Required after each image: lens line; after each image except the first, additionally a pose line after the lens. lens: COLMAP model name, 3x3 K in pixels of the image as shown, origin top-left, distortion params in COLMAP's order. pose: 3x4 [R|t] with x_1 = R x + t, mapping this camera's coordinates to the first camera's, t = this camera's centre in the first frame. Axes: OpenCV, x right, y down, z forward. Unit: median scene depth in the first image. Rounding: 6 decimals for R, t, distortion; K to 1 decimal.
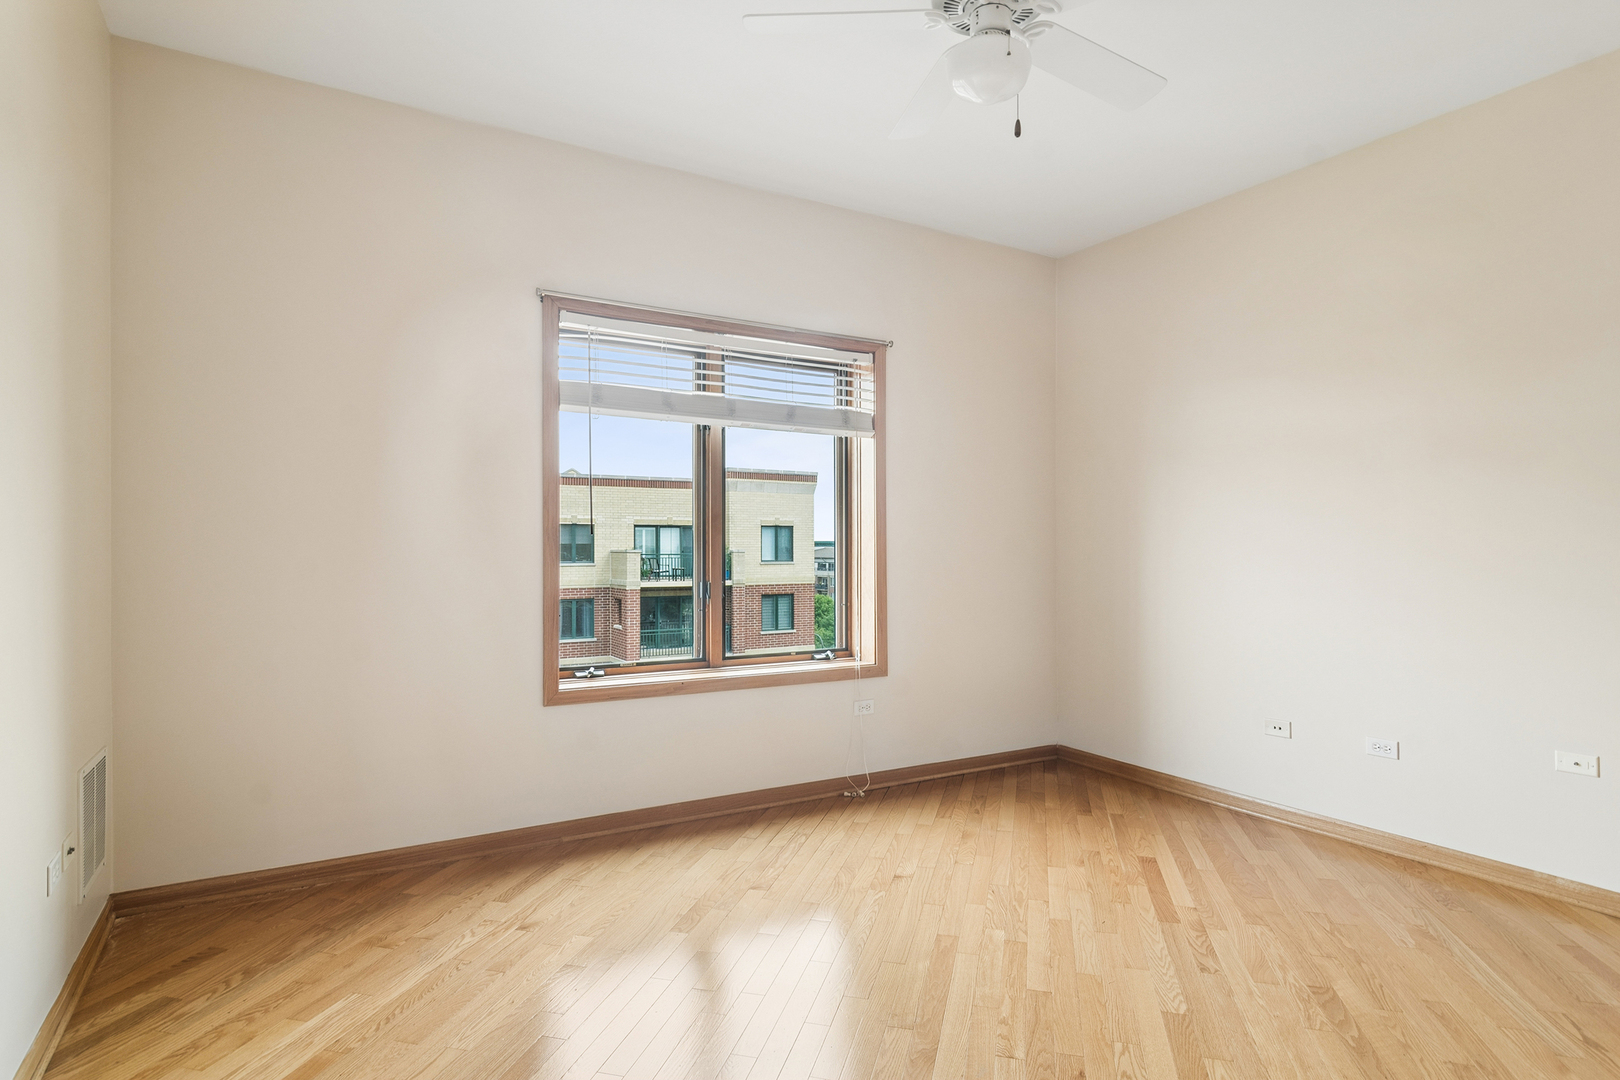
lens RADIAL K [[876.2, 0, 814.9], [0, 876.2, 534.1], [0, 0, 1]] dist [0.000144, 0.000469]
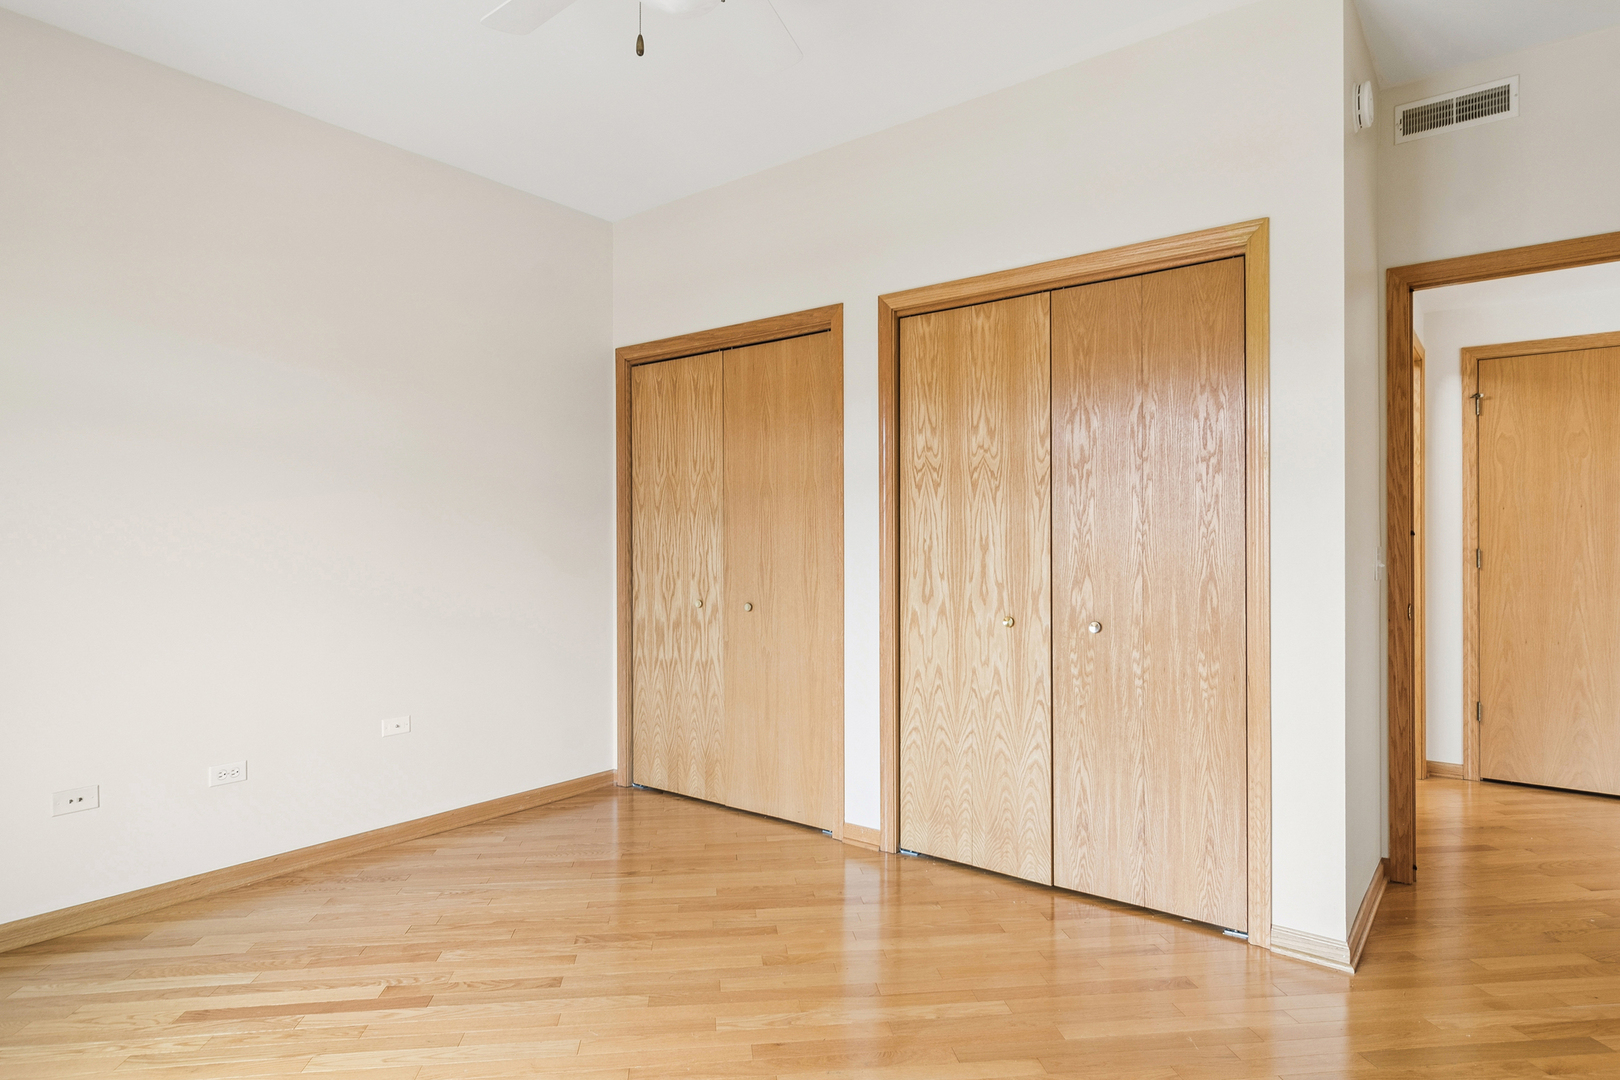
lens RADIAL K [[876.2, 0, 814.9], [0, 876.2, 534.1], [0, 0, 1]] dist [0.000144, 0.000469]
pose [[-0.354400, 0.009116, 0.935049, -0.423422], [-0.013674, 0.999795, -0.014930, 0.005616], [-0.934994, -0.018077, -0.354203, 0.803177]]
